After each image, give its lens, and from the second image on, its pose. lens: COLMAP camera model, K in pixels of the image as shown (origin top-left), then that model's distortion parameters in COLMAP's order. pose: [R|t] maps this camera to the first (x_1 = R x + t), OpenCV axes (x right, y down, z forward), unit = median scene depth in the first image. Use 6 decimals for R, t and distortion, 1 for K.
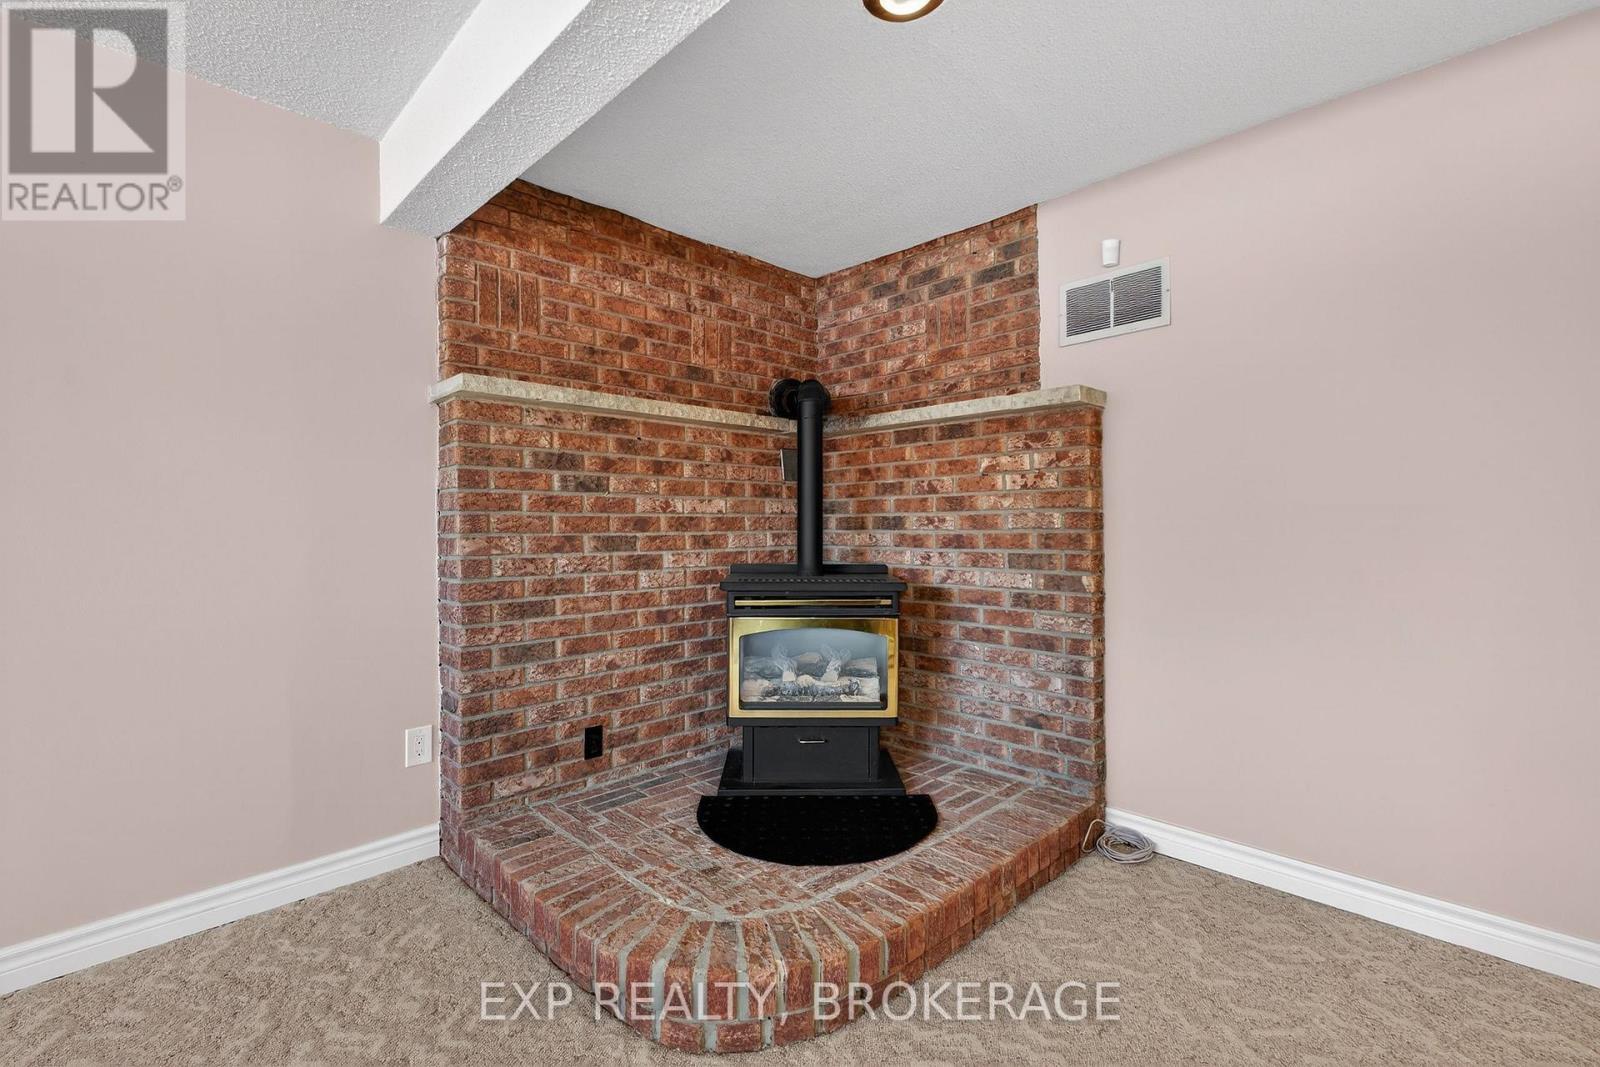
lens RADIAL K [[699.2, 0, 798.0], [0, 699.2, 520.2], [0, 0, 1]] dist [0.004769, -0.000649]
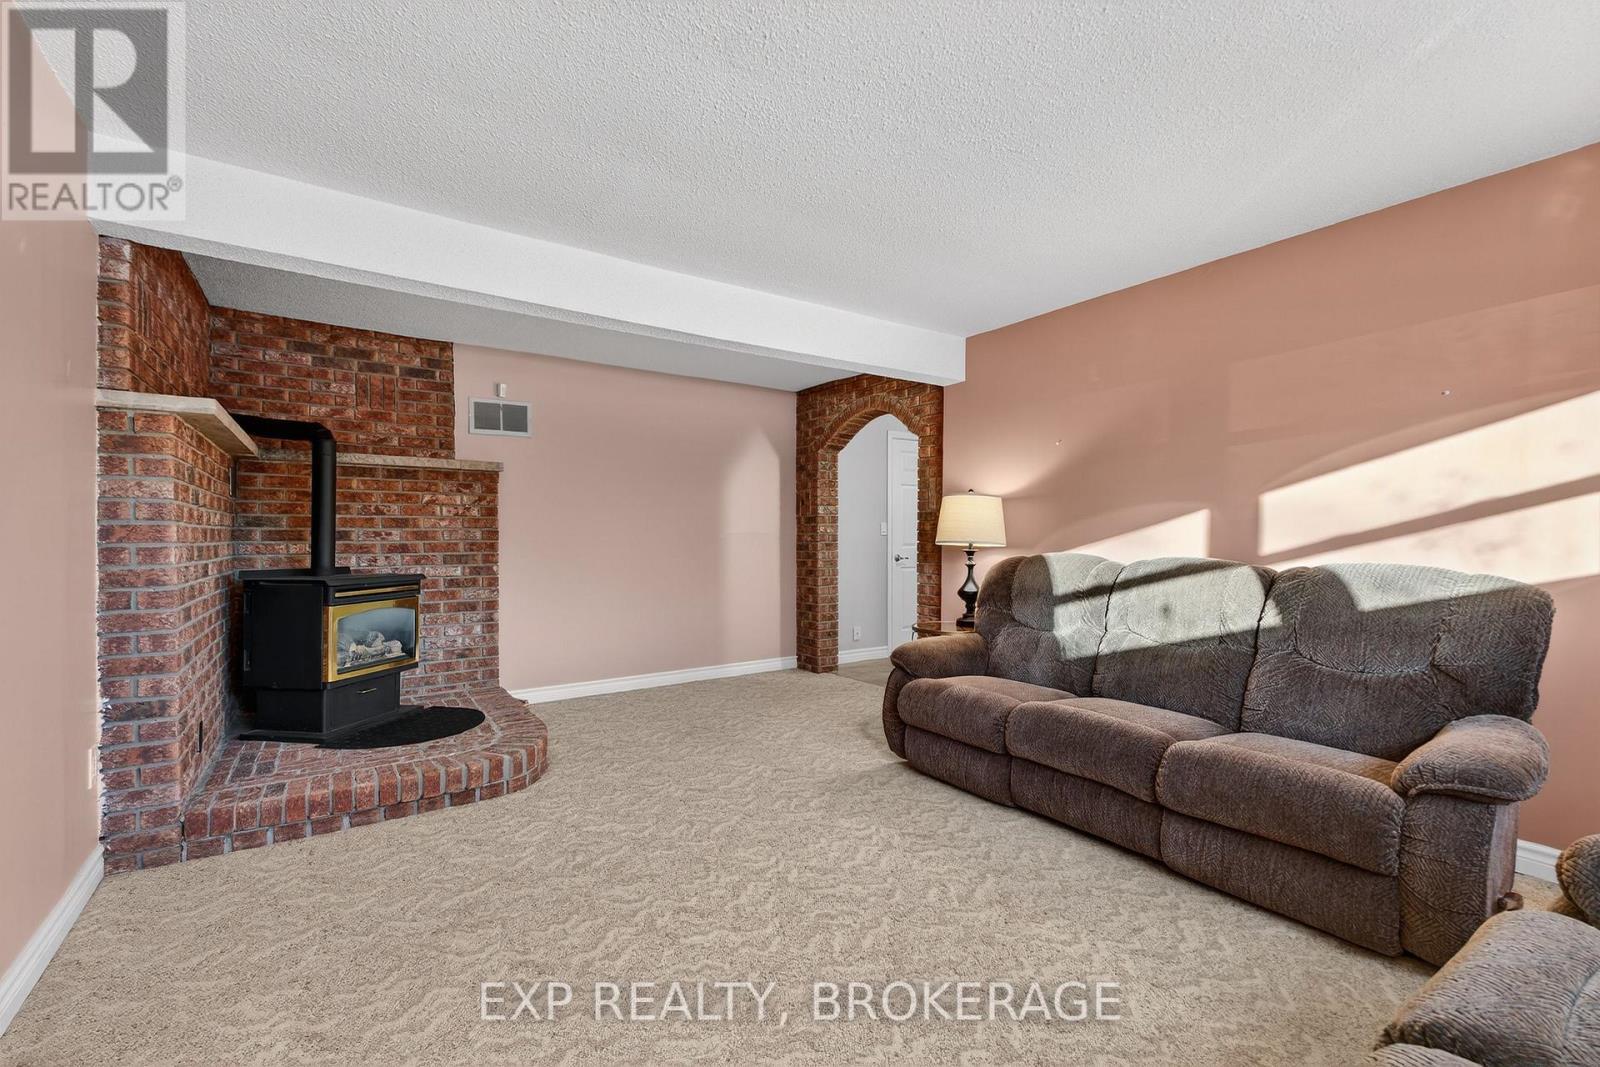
lens RADIAL K [[699.2, 0, 798.0], [0, 699.2, 520.2], [0, 0, 1]] dist [0.004769, -0.000649]
pose [[0.182719, 0.029718, 0.982716, -1.131923], [-0.007030, 0.999557, -0.028920, 0.007765], [-0.983140, -0.001624, 0.182847, -0.099572]]
